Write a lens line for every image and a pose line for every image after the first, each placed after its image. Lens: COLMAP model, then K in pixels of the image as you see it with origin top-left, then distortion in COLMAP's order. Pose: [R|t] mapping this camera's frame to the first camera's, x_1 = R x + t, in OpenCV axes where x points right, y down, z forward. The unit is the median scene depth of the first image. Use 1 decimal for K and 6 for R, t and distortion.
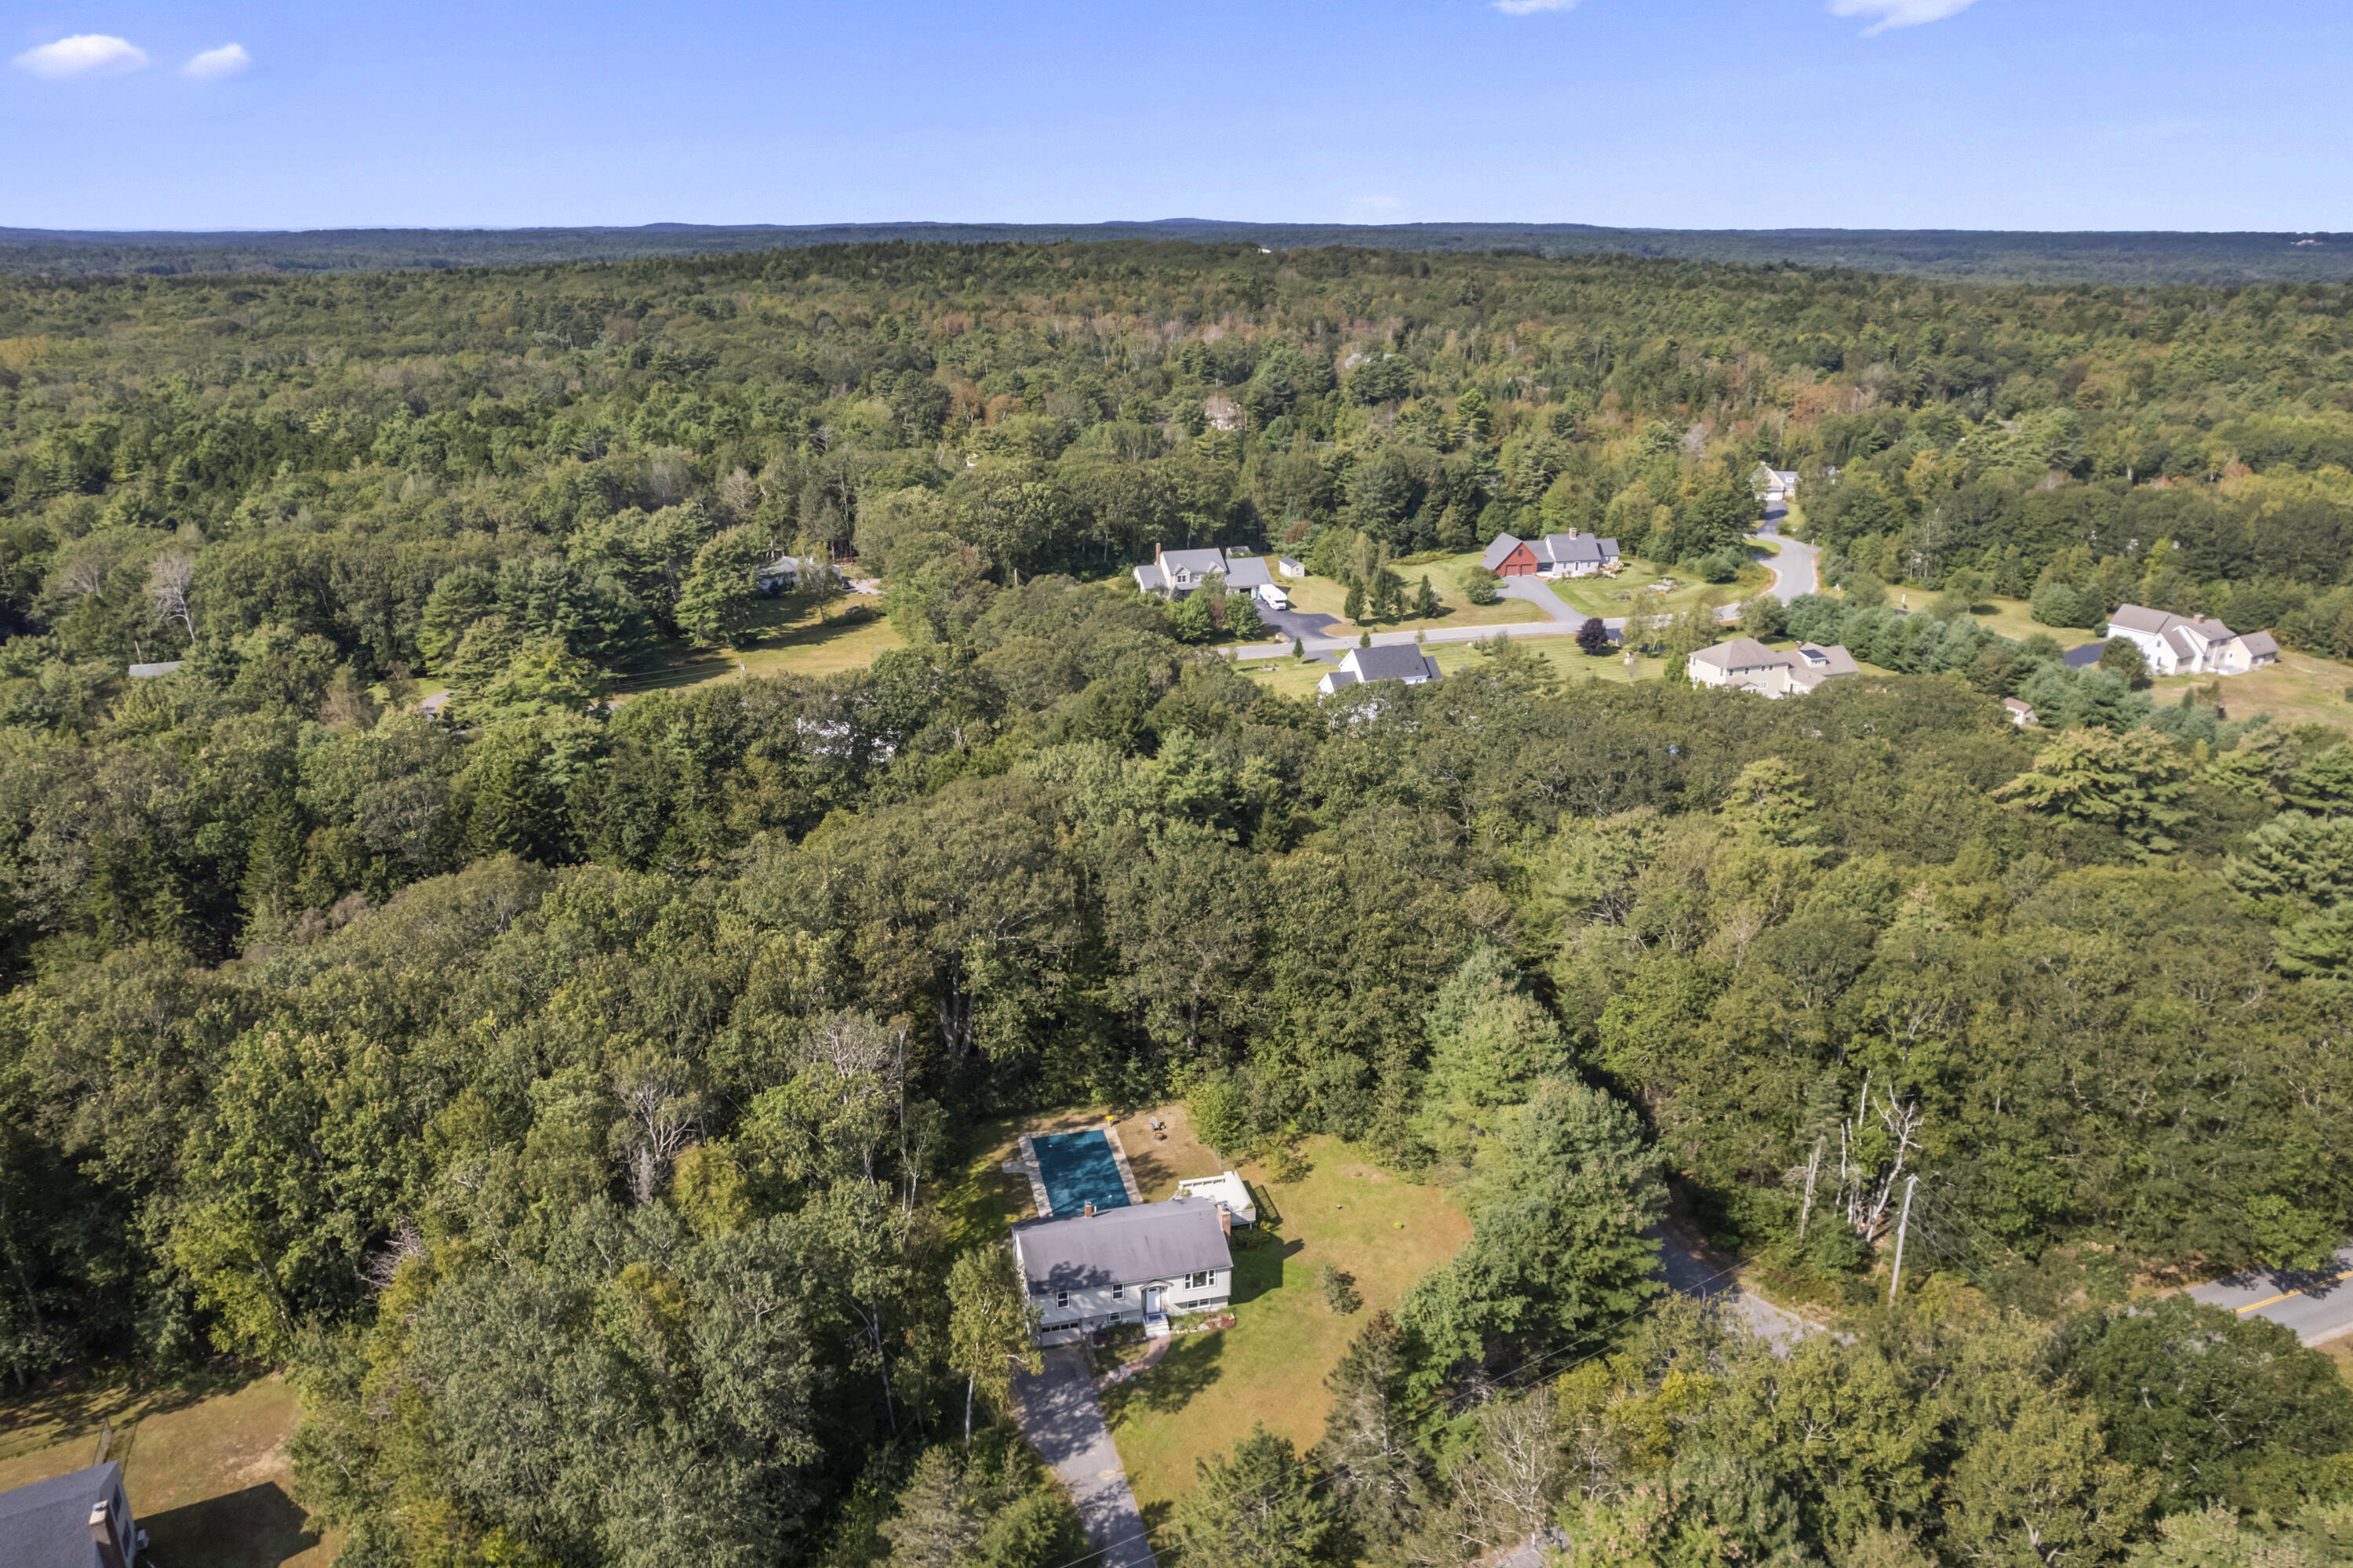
lens RADIAL K [[1584.9, 0, 1176.5], [0, 1584.9, 784.0], [0, 0, 1]] dist [-0.049391, 0.025299]
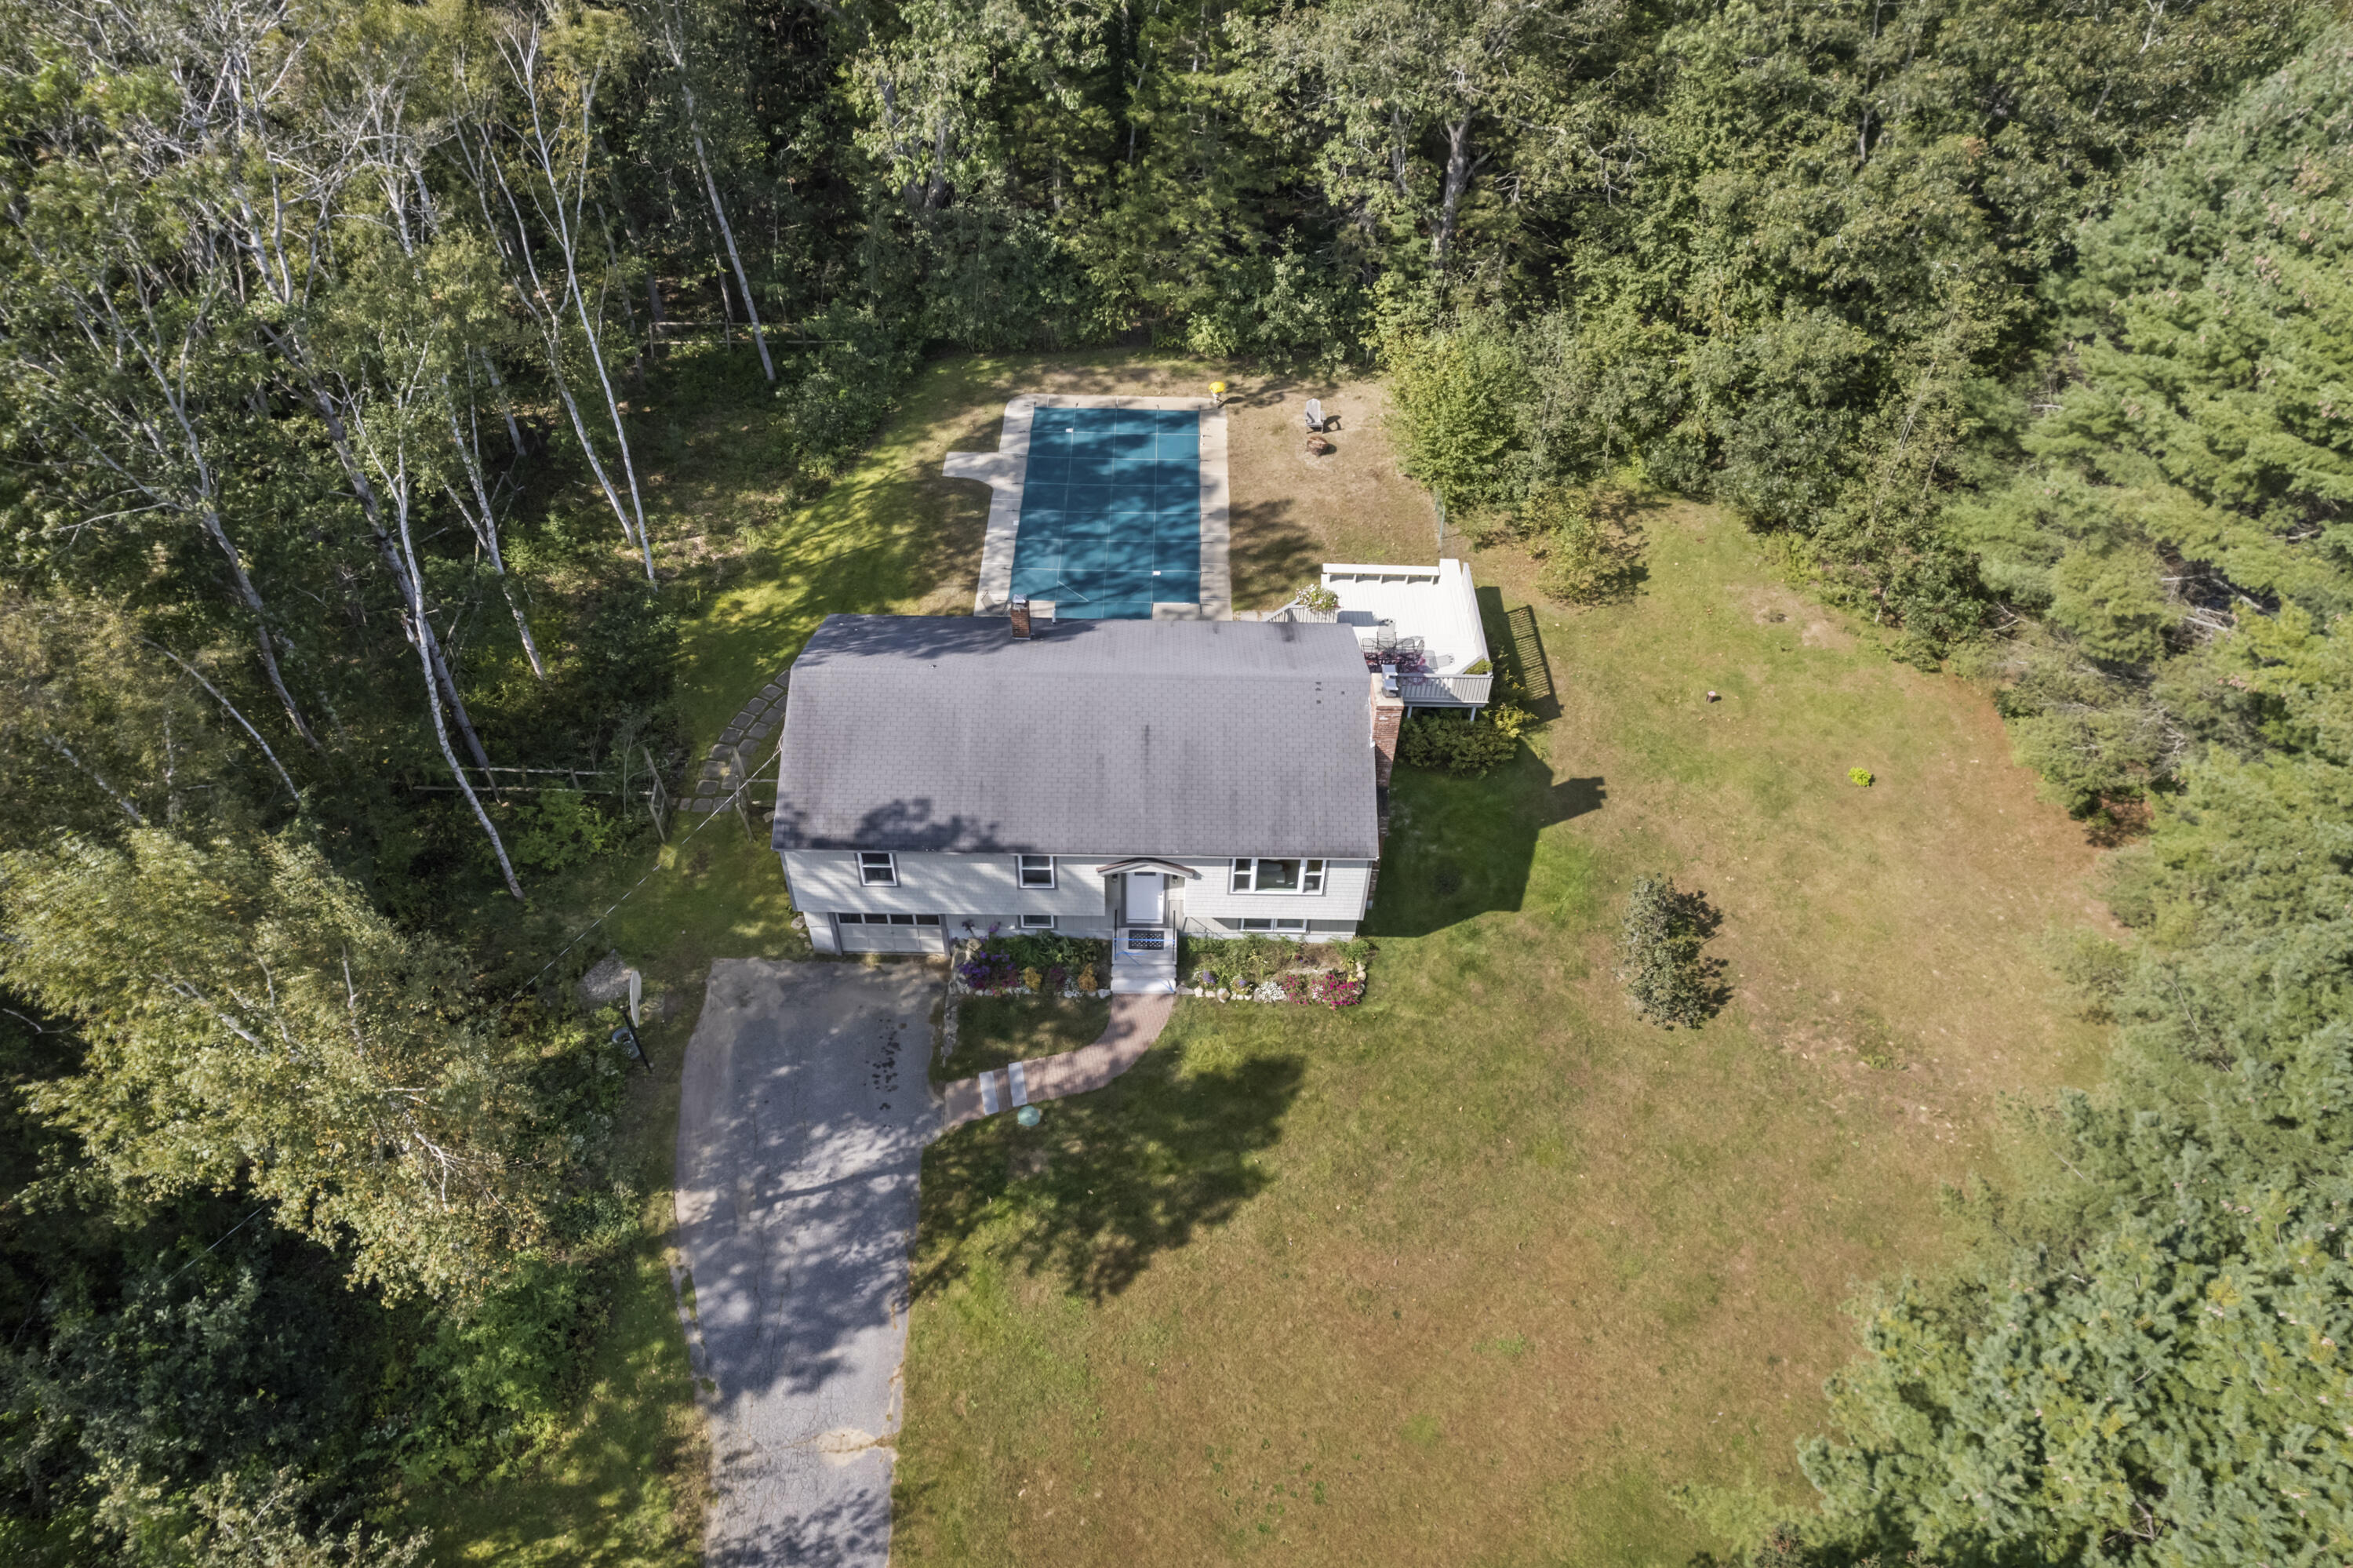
lens RADIAL K [[1482.6, 0, 1216.3], [0, 1482.6, 788.0], [0, 0, 1]] dist [-0.040906, -0.000802]
pose [[0.972696, 0.183106, -0.142598, 0.030763], [-0.102442, 0.890079, 0.444145, 0.107915], [0.208250, -0.417410, 0.884534, 0.499515]]
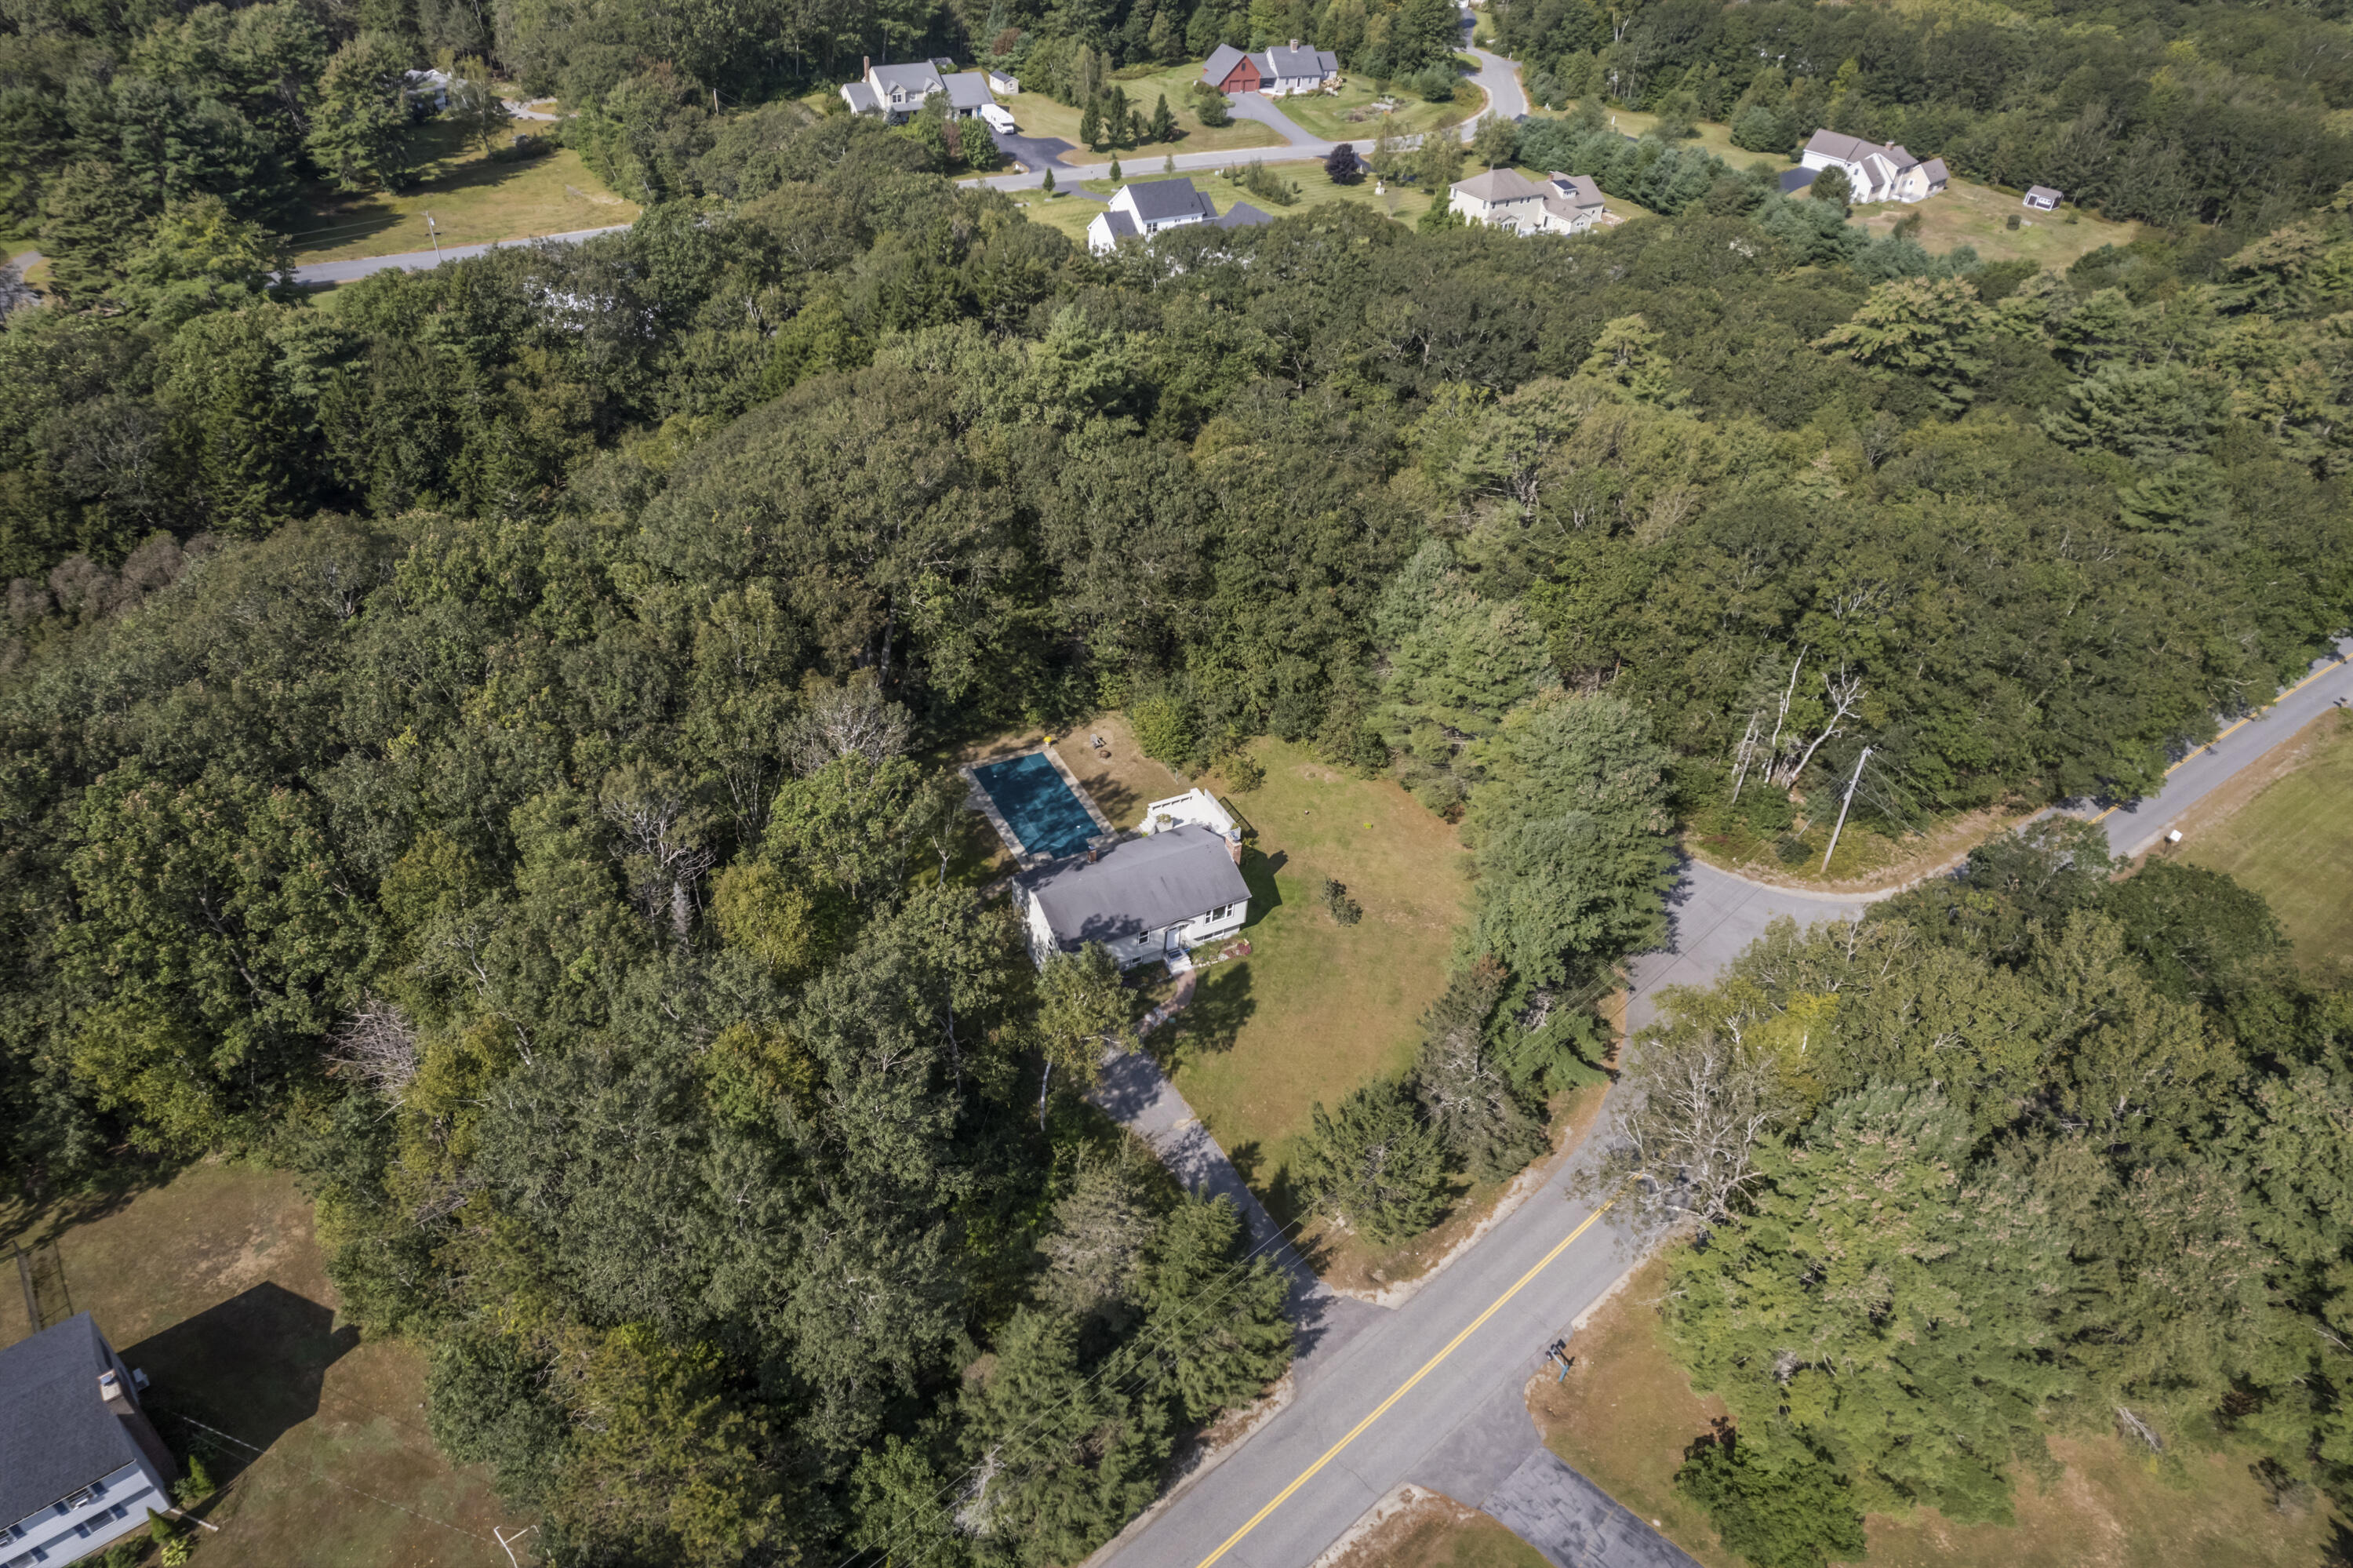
lens RADIAL K [[1492.3, 0, 1176.5], [0, 1492.3, 784.0], [0, 0, 1]] dist [-0.078942, 0.069533]
pose [[0.968601, -0.103394, 0.226103, -0.147863], [0.026821, 0.947573, 0.318412, -0.041208], [-0.247170, -0.302350, 0.920593, 0.120668]]
